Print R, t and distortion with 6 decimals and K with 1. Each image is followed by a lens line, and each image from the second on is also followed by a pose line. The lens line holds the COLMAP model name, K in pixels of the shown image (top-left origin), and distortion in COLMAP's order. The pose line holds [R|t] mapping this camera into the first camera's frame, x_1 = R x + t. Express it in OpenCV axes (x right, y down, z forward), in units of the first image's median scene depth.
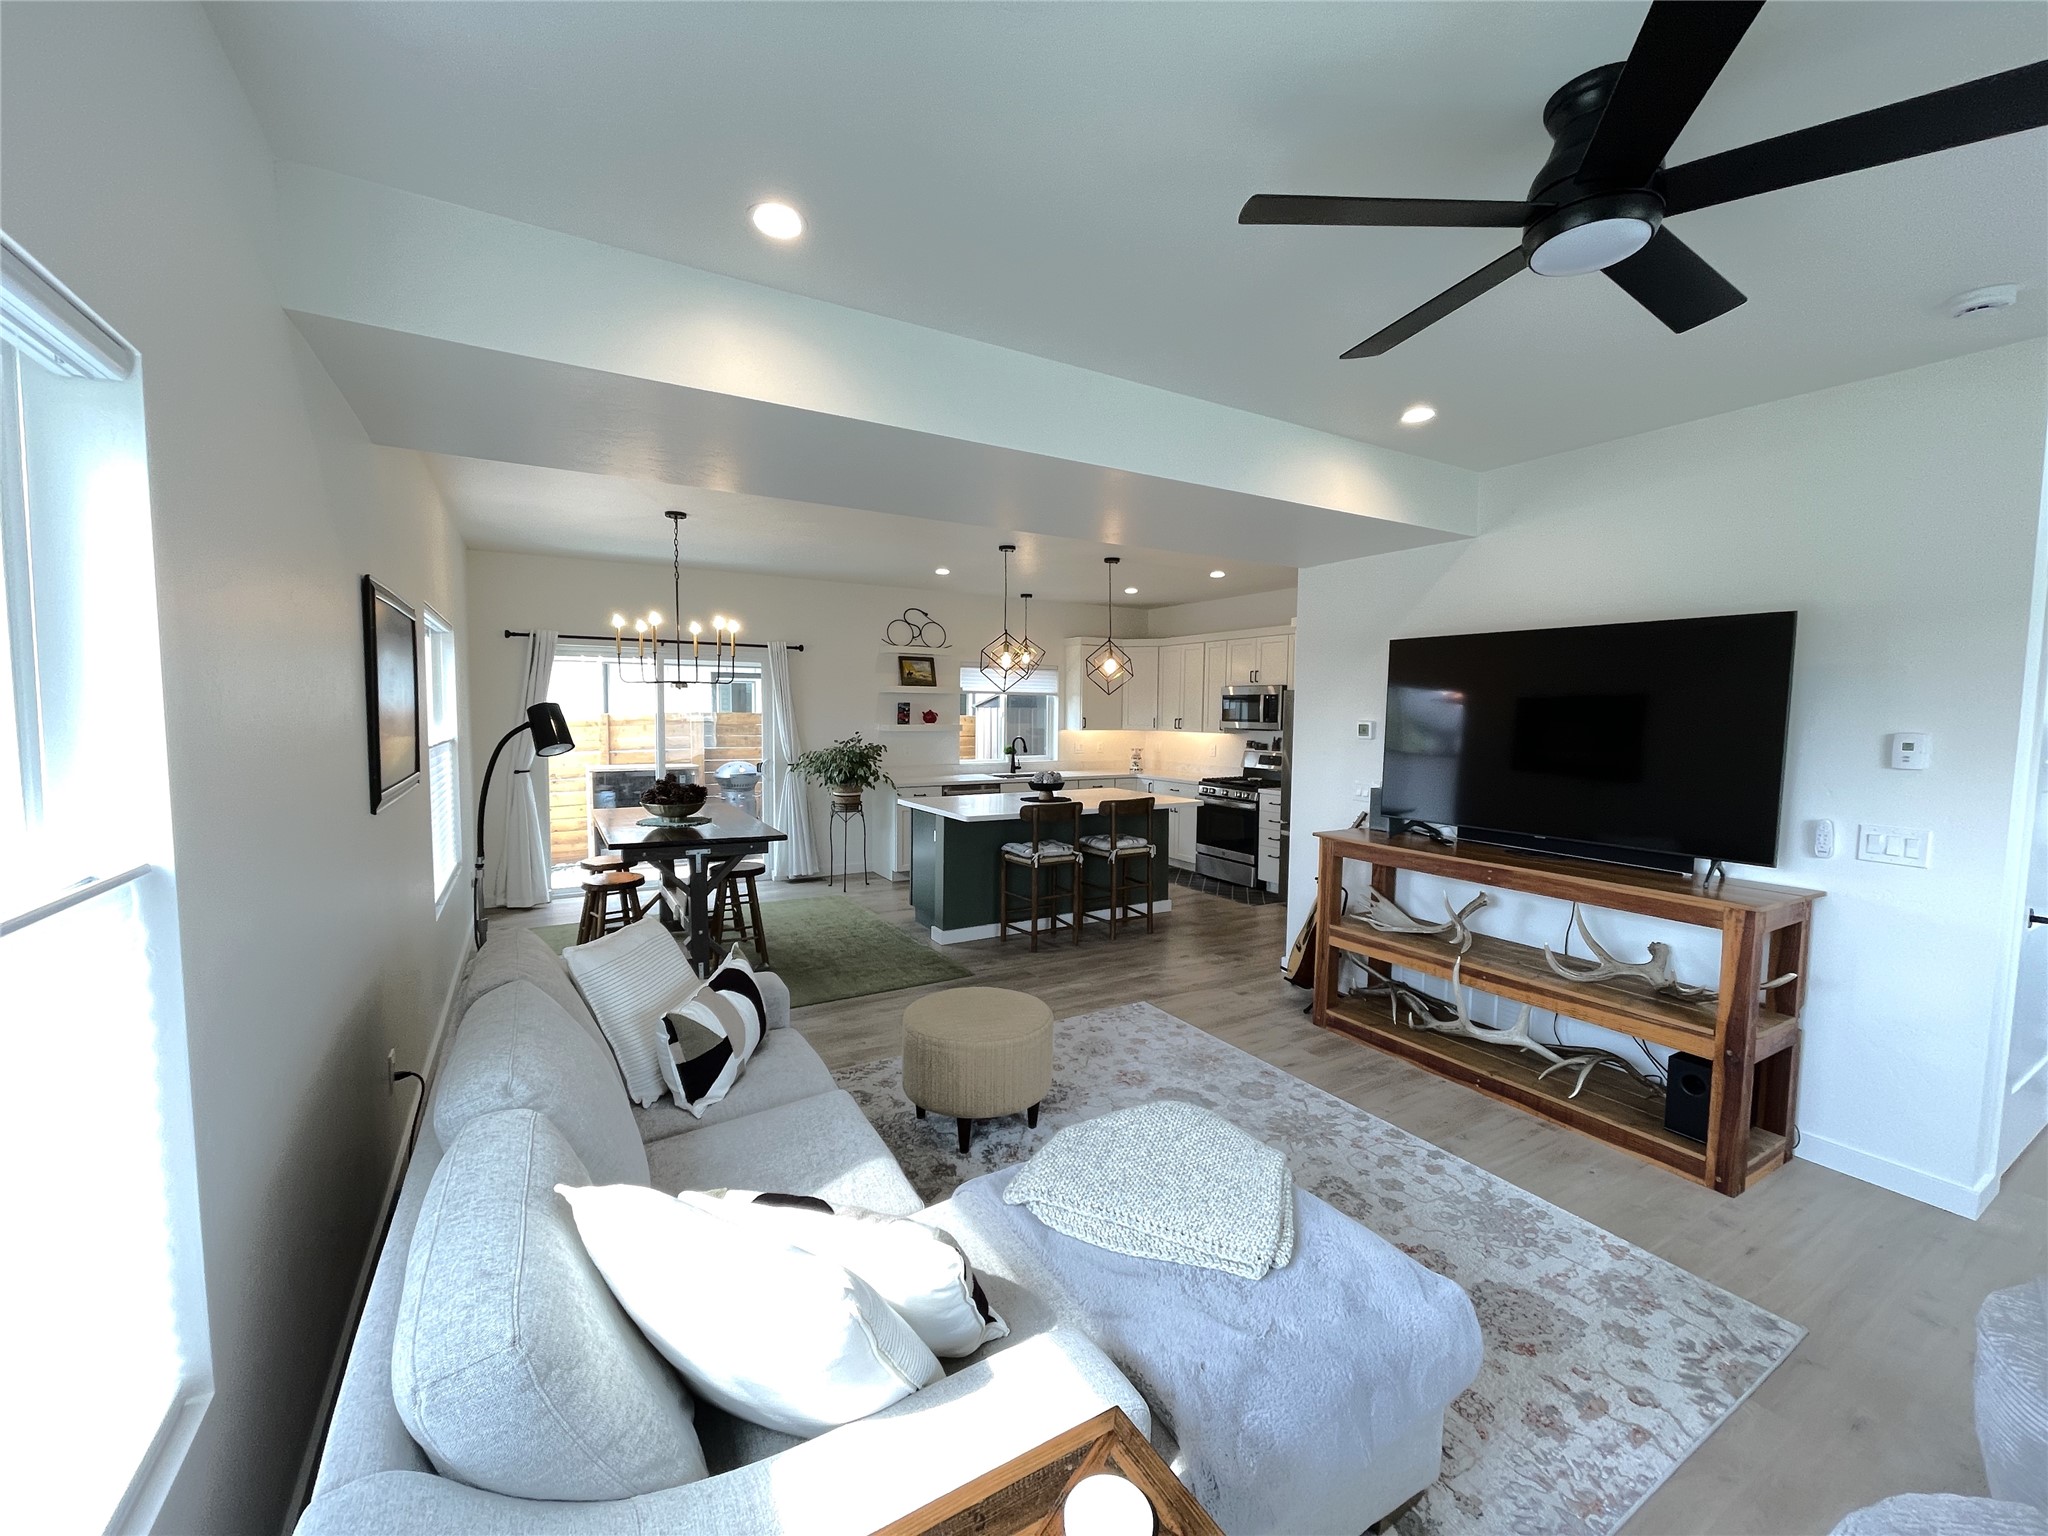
lens RADIAL K [[820.4, 0, 1021.5], [0, 820.4, 764.4], [0, 0, 1]] dist [0.002197, -0.004739]
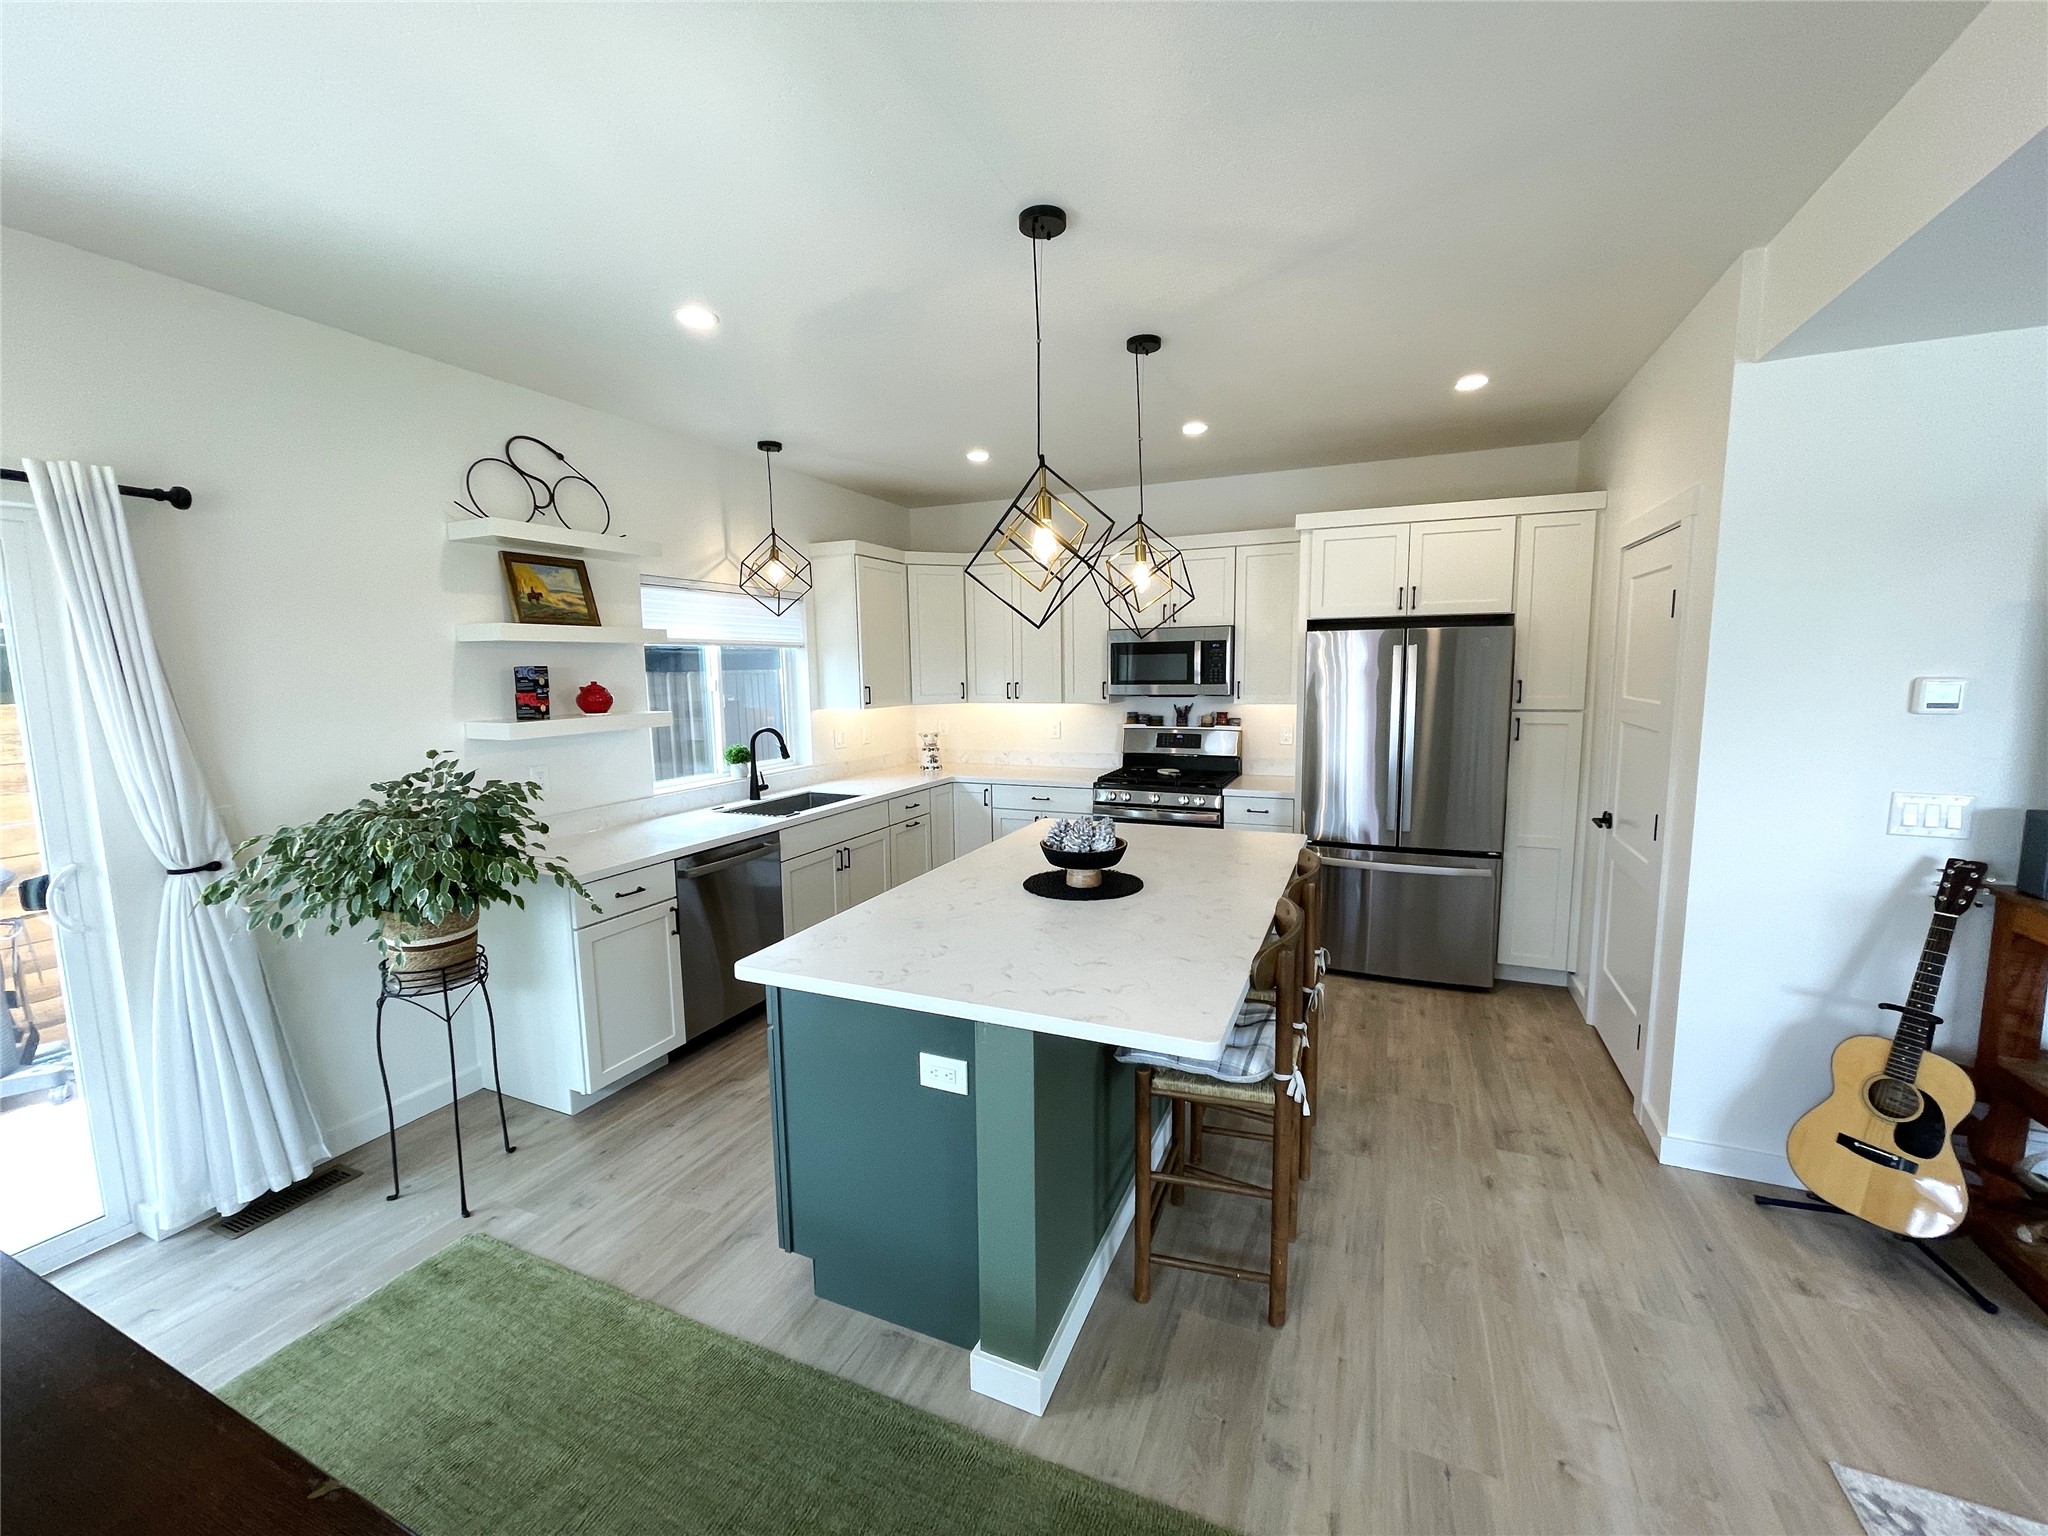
lens RADIAL K [[820.4, 0, 1021.5], [0, 820.4, 764.4], [0, 0, 1]] dist [0.002197, -0.004739]
pose [[0.809674, -0.091683, 0.579675, -0.205032], [0.061722, 0.995547, 0.071247, -0.044713], [-0.583626, -0.021908, 0.811727, 0.576088]]
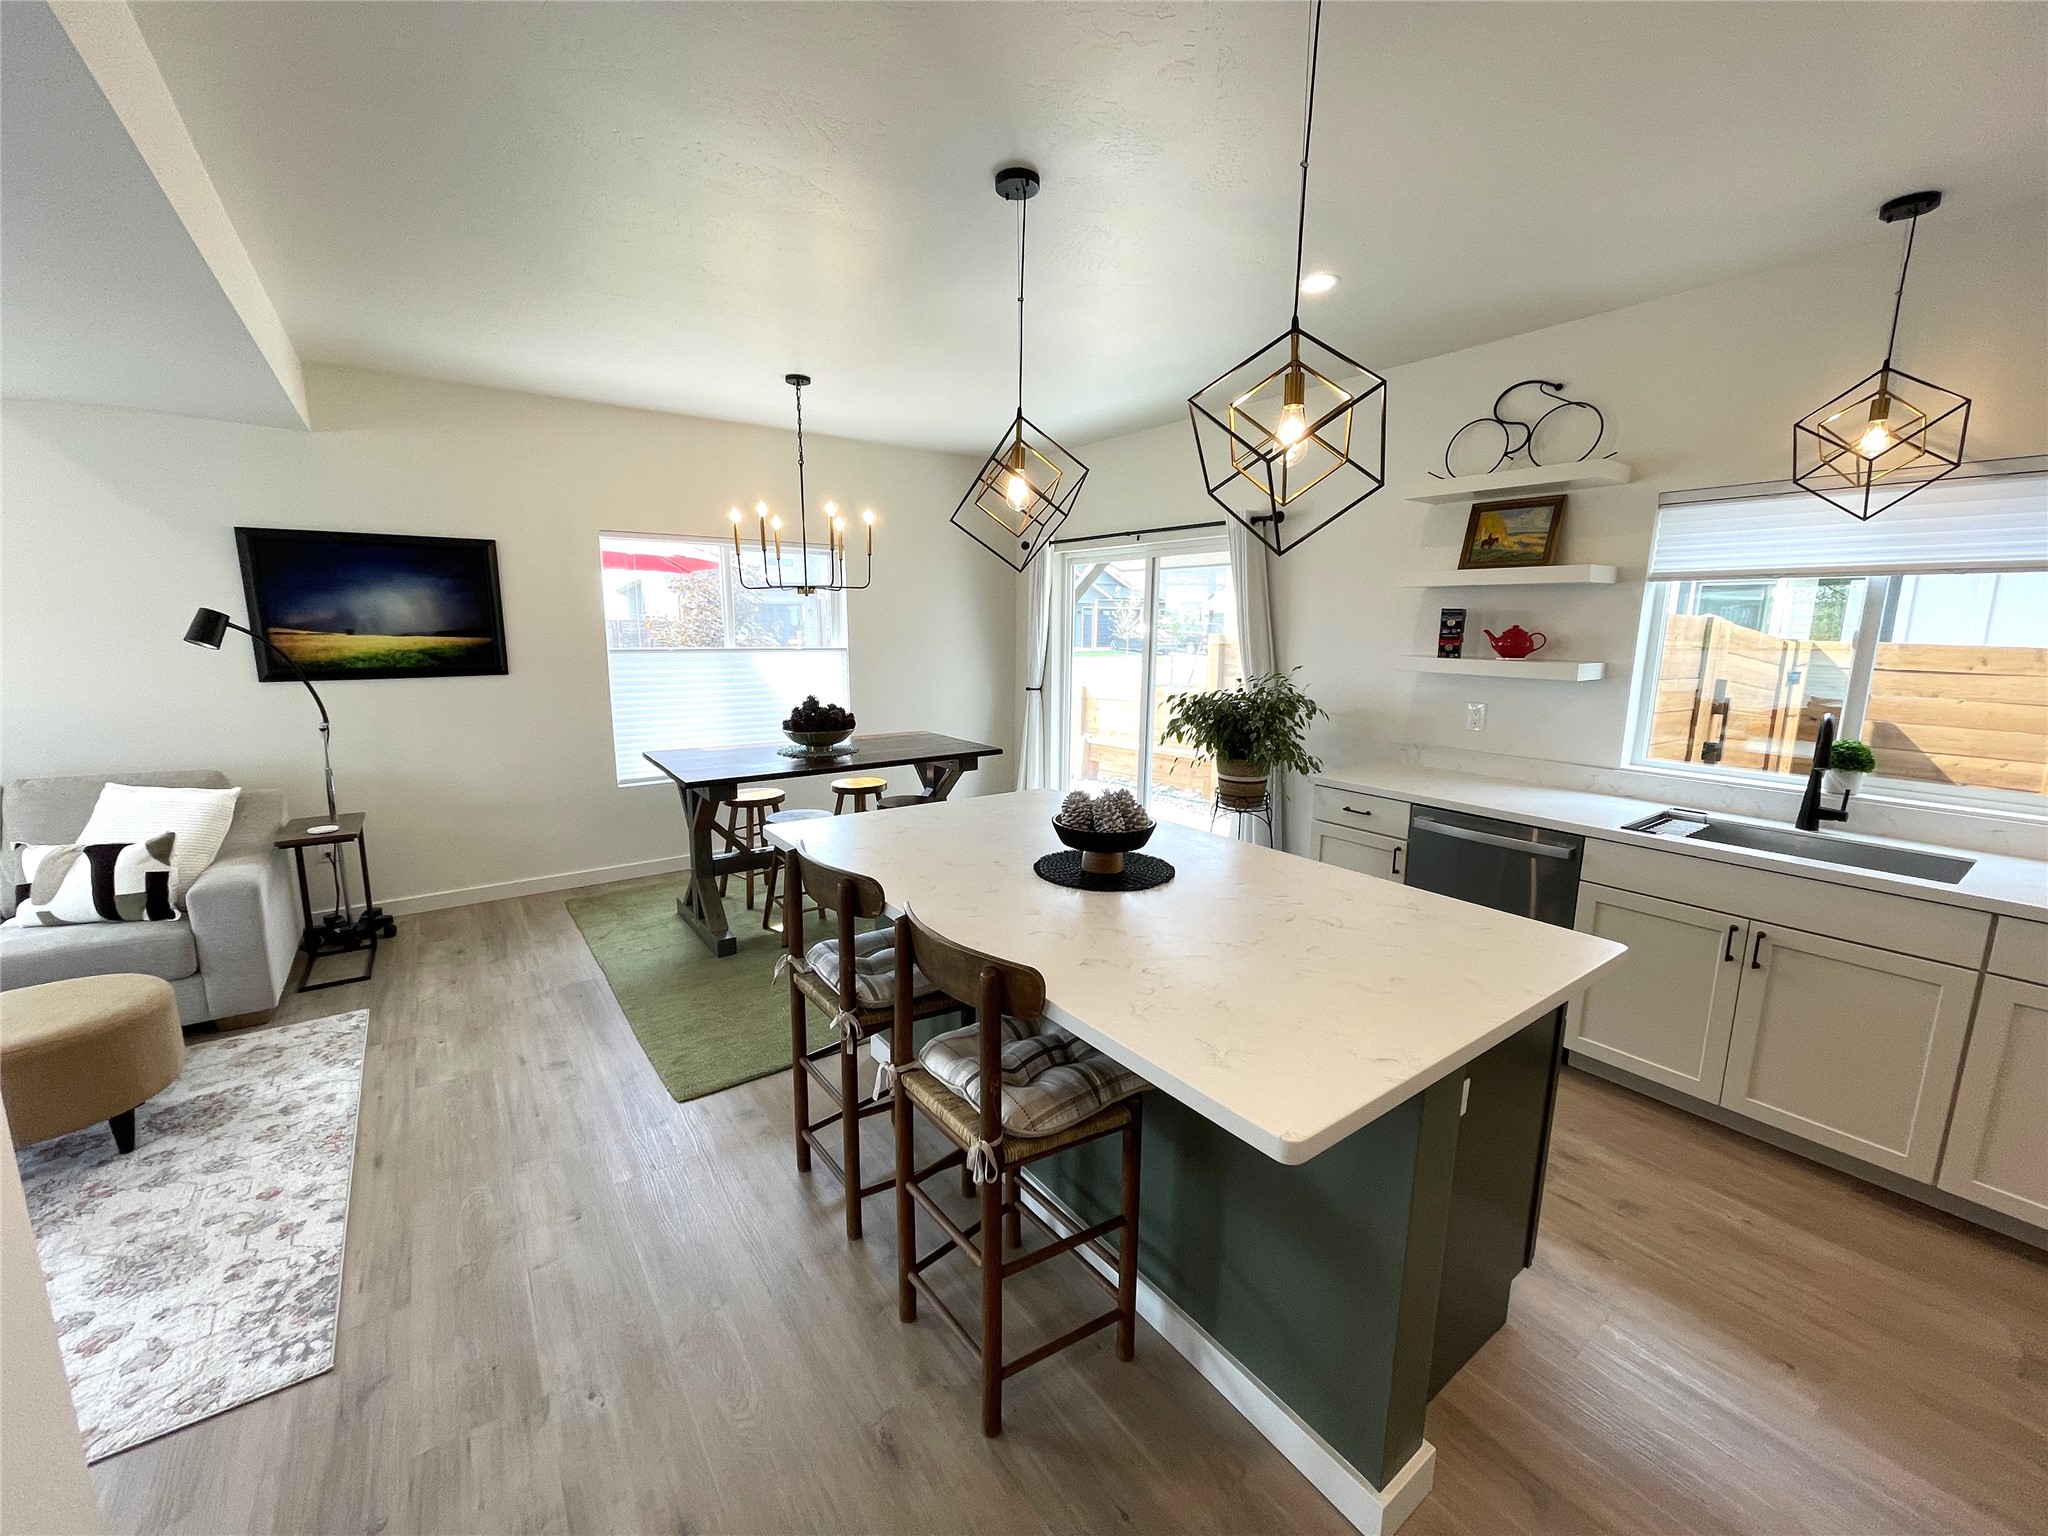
lens RADIAL K [[820.4, 0, 1021.5], [0, 820.4, 764.4], [0, 0, 1]] dist [0.002197, -0.004739]
pose [[0.097333, 0.162446, -0.981905, 0.320081], [-0.075353, 0.984961, 0.155482, -0.047502], [0.992395, 0.058856, 0.108110, 0.789671]]
